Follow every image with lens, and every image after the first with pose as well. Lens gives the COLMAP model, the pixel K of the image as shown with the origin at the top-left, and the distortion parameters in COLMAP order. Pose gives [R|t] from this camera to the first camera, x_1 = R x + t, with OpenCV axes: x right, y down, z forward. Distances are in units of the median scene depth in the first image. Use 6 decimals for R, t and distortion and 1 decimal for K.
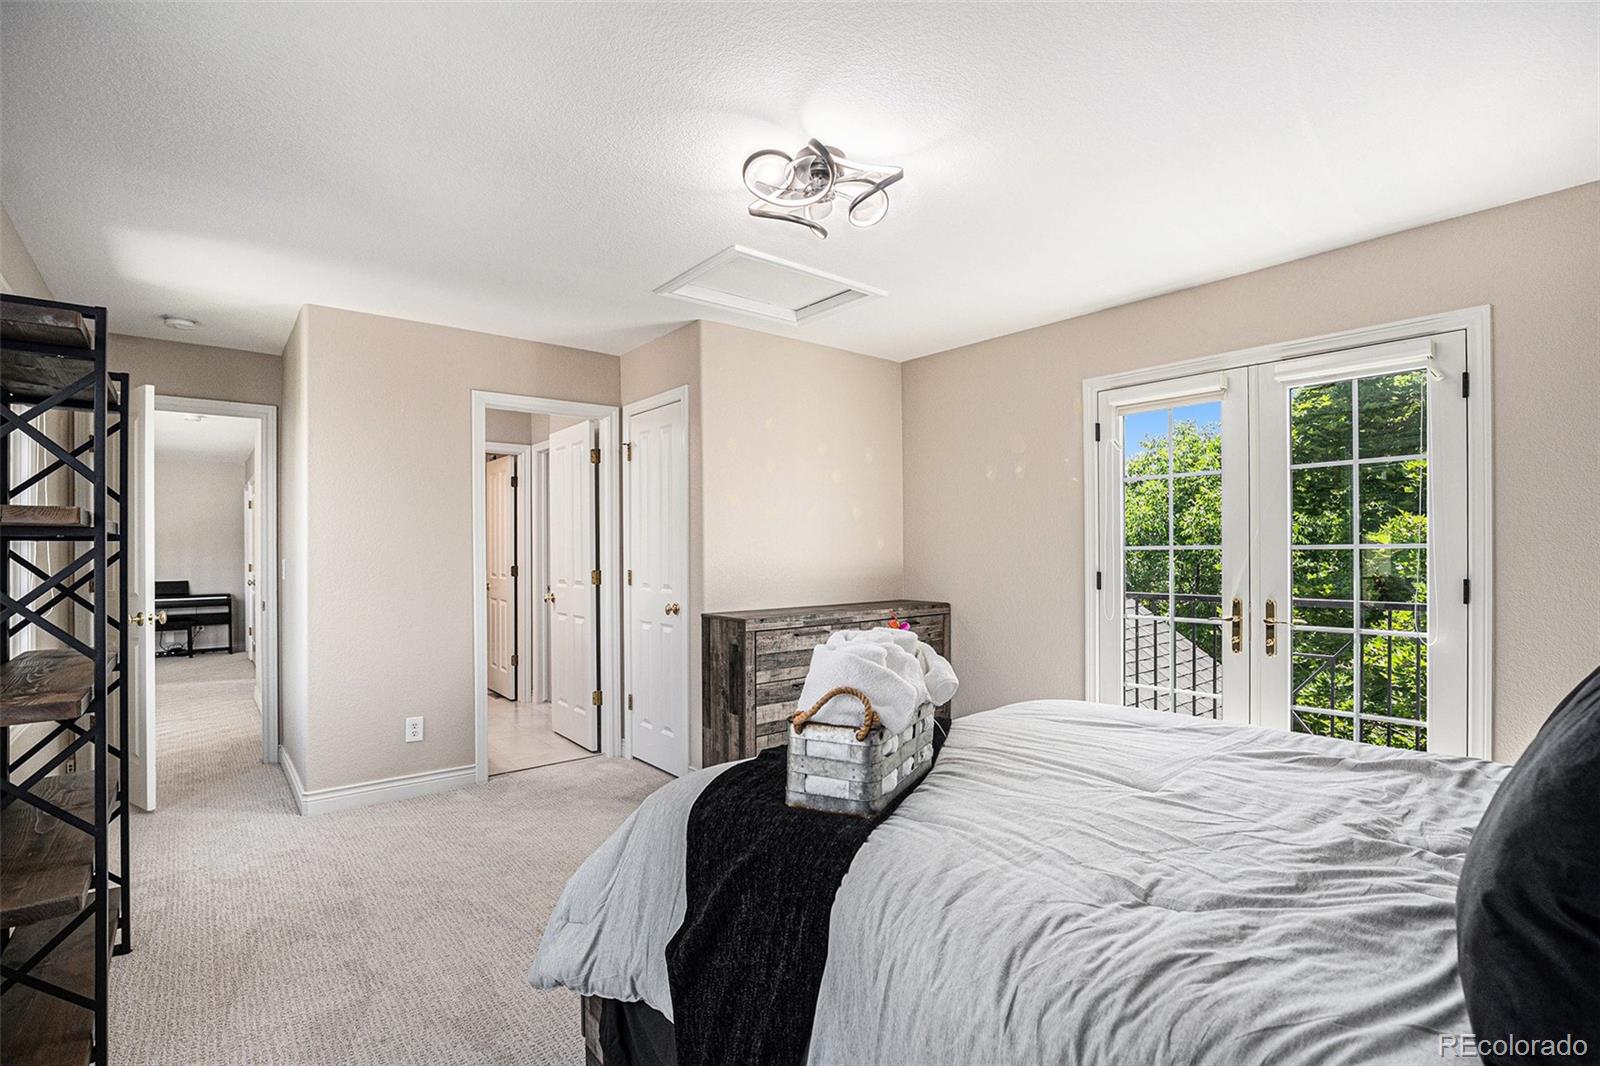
lens RADIAL K [[749.6, 0, 801.5], [0, 749.6, 542.6], [0, 0, 1]] dist [-0.039237, 0.009522]
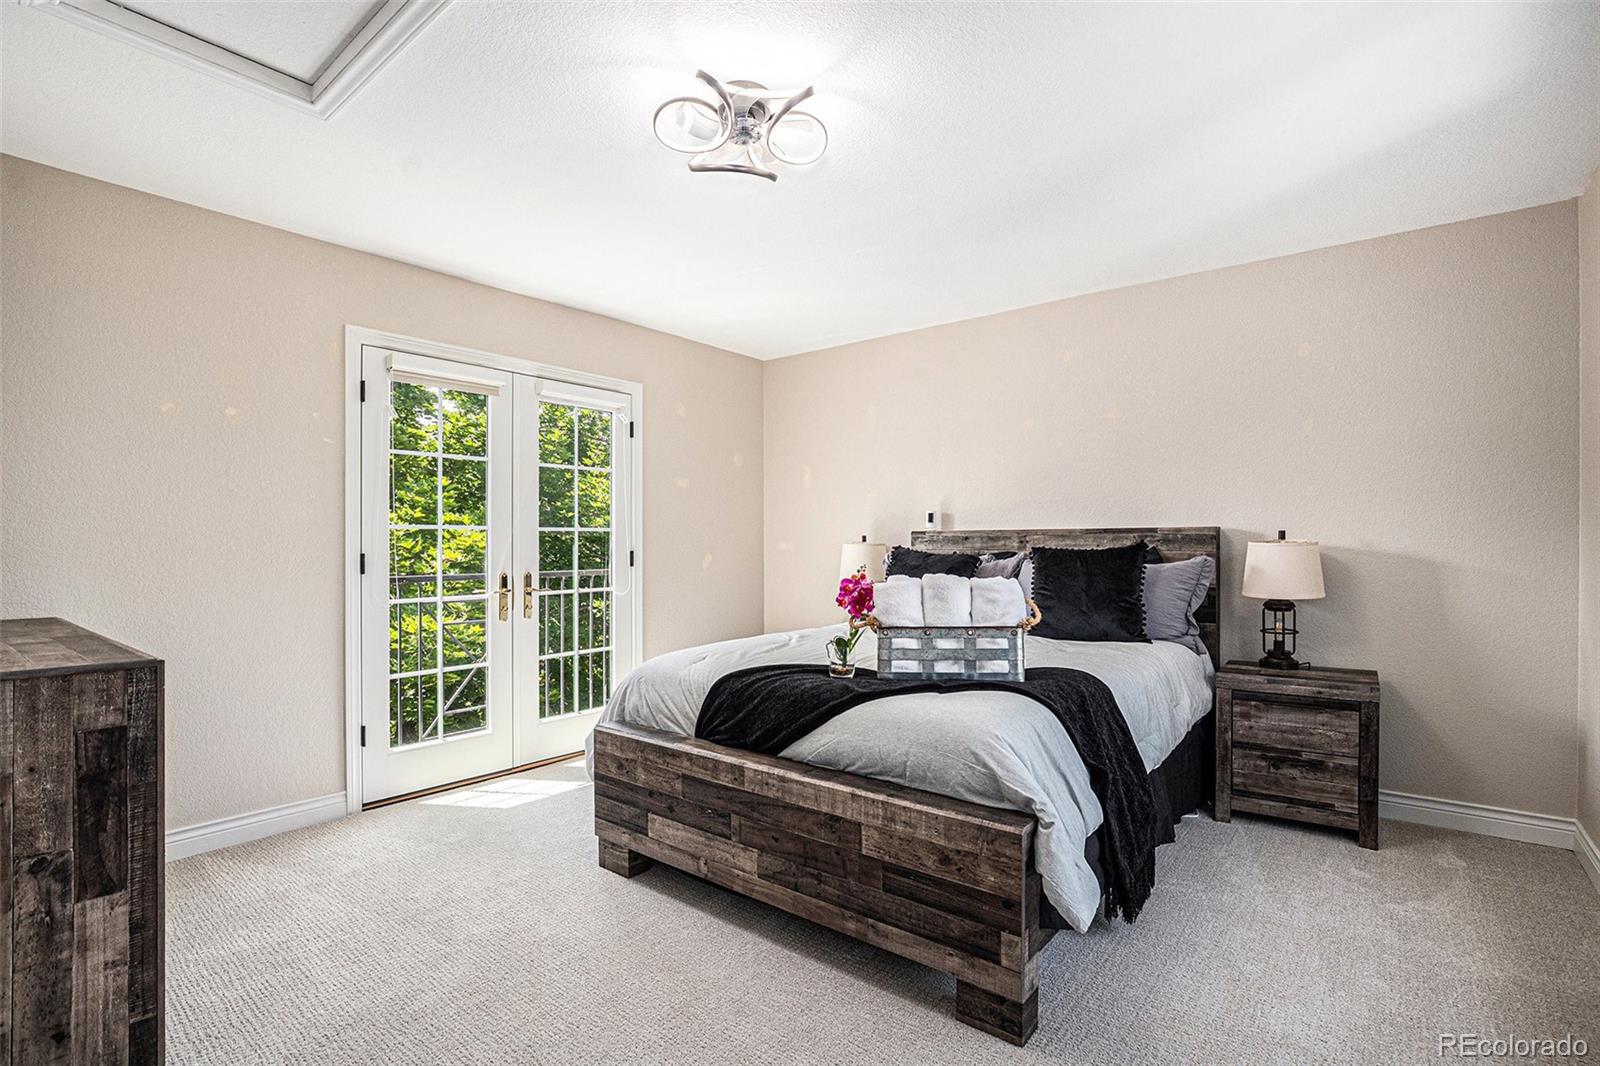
lens RADIAL K [[749.6, 0, 802.7], [0, 749.6, 537.5], [0, 0, 1]] dist [-0.039237, 0.009522]
pose [[-0.189818, 0.016763, 0.981676, -0.613758], [-0.004840, 0.999826, -0.018009, 0.038219], [-0.981807, -0.008170, -0.189704, 0.757286]]
